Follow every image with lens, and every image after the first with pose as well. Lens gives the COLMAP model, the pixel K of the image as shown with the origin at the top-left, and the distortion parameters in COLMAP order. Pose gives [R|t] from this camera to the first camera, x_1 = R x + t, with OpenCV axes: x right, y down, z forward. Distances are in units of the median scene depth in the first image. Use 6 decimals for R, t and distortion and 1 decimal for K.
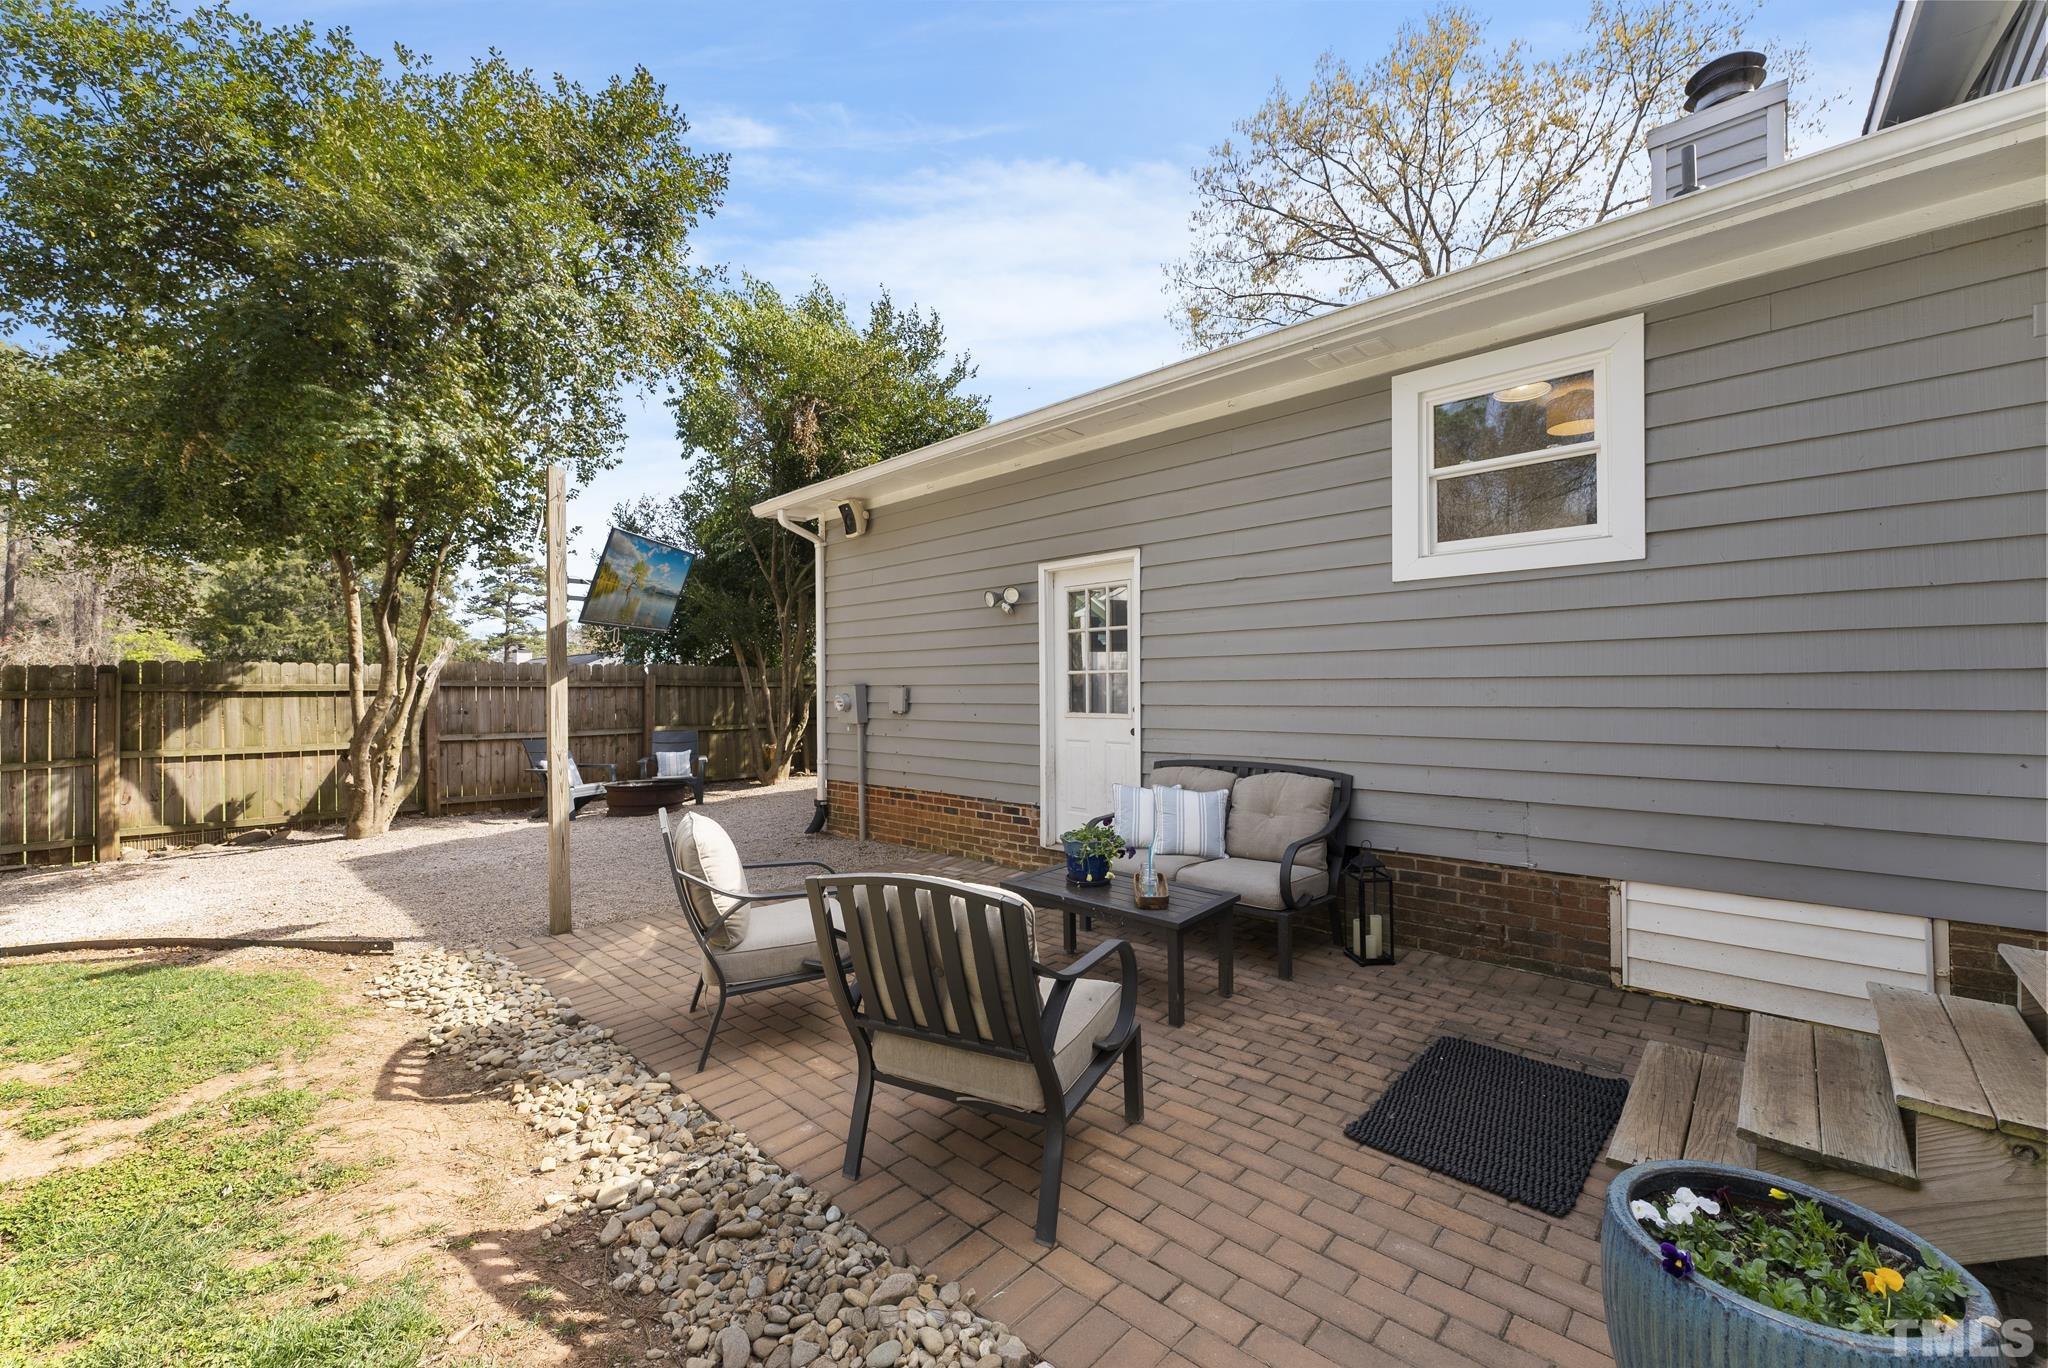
lens RADIAL K [[819.0, 0, 1015.9], [0, 819.0, 683.3], [0, 0, 1]] dist [-0.002043, -0.000190]
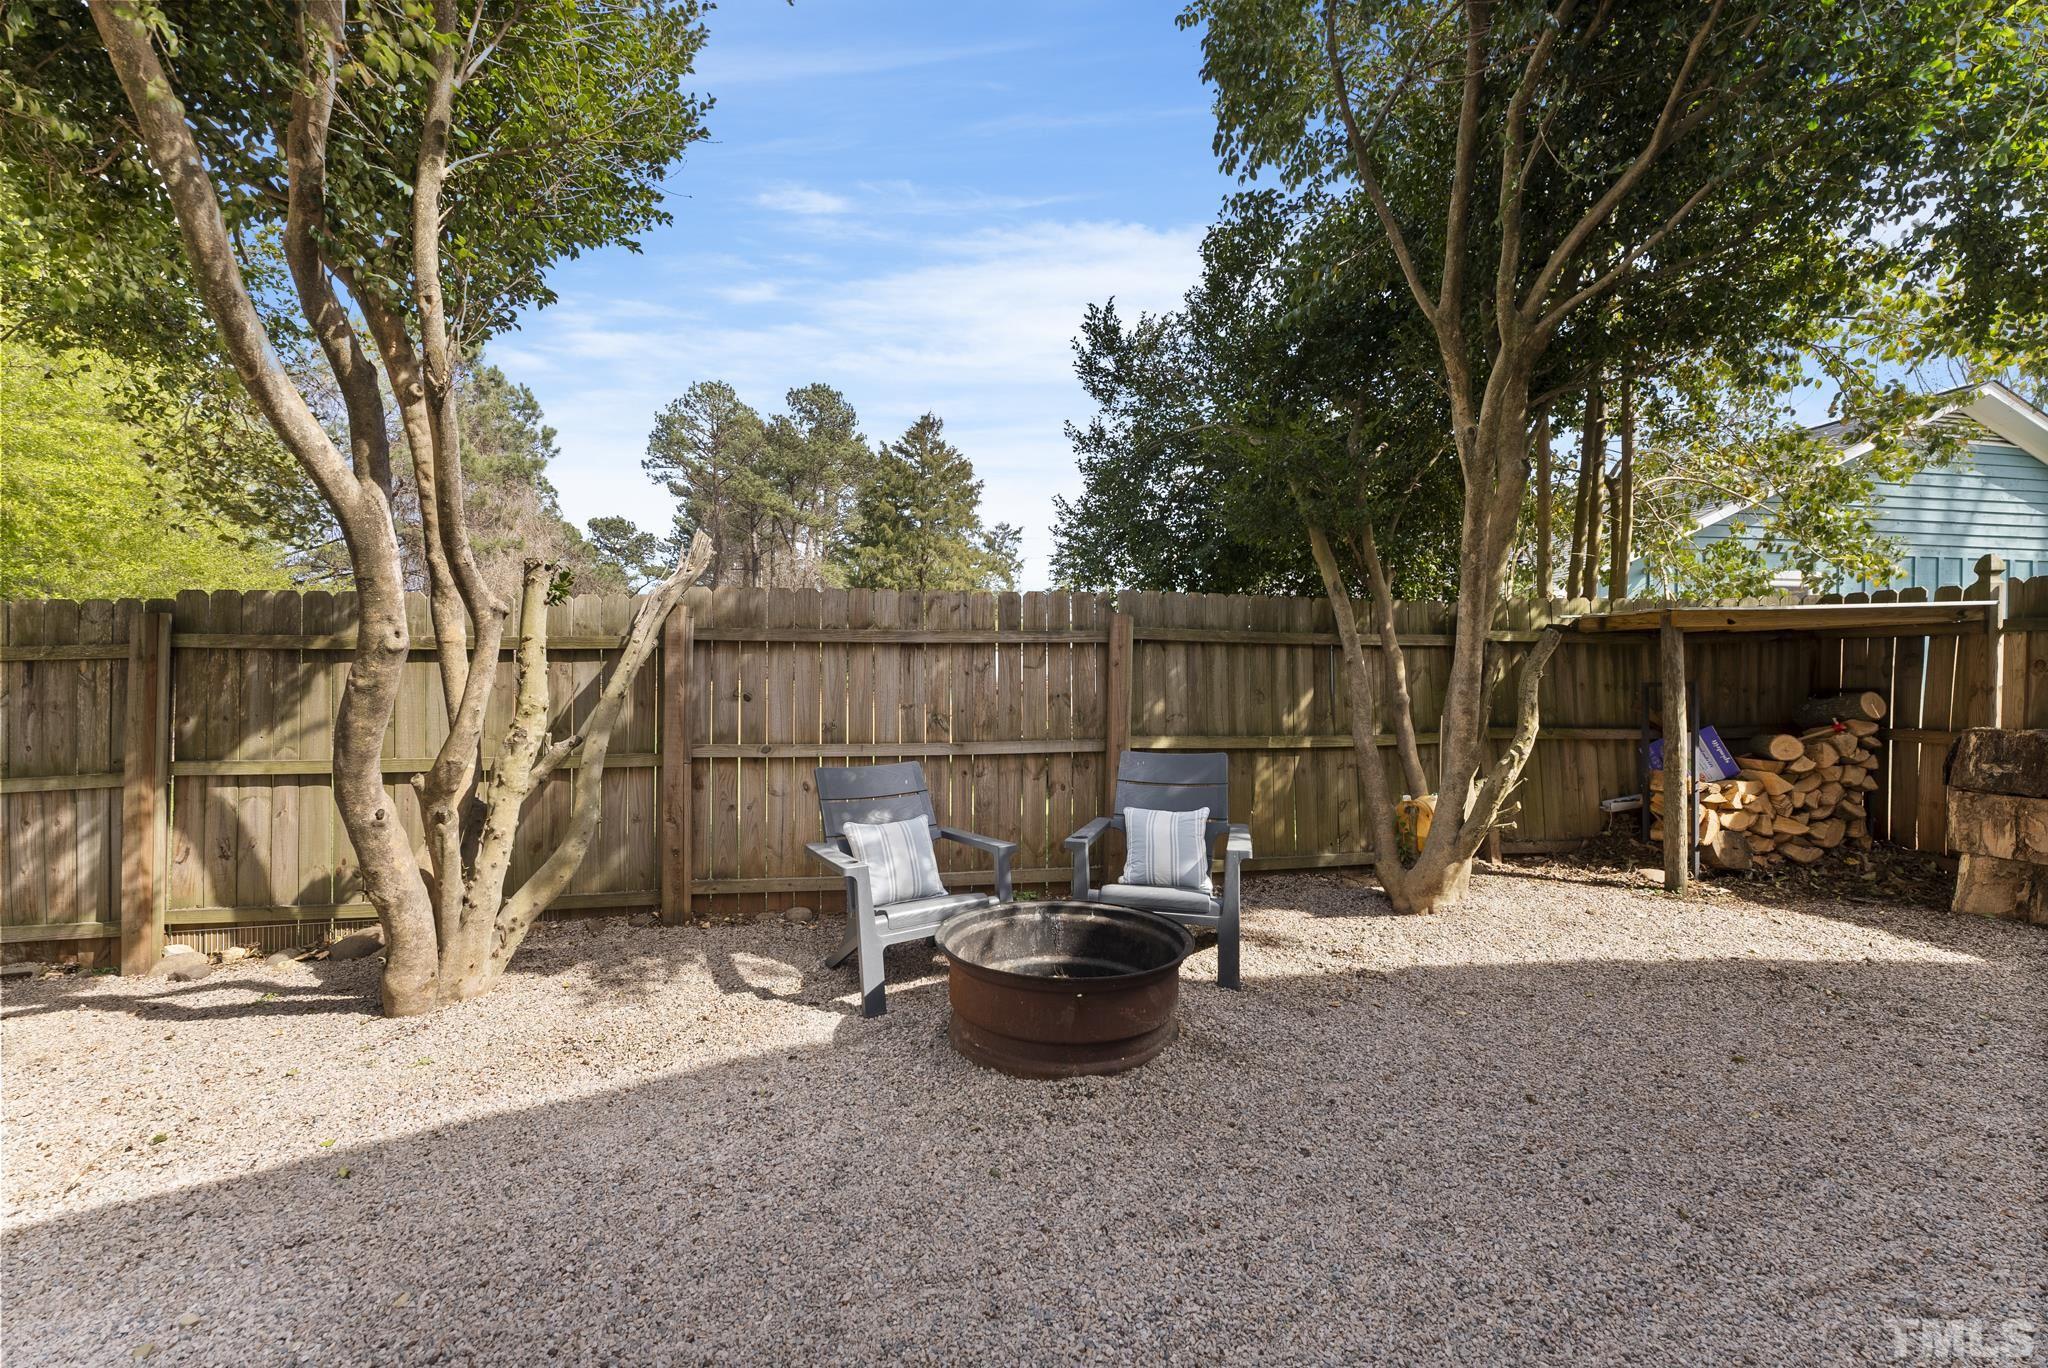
lens RADIAL K [[844.6, 0, 1024.0], [0, 844.6, 684.0], [0, 0, 1]] dist [-0.000212, -0.000043]
pose [[0.812320, 0.014288, -0.583037, -0.326122], [0.001776, 0.999635, 0.026971, 0.018922], [0.583210, -0.022944, 0.811998, 0.862187]]
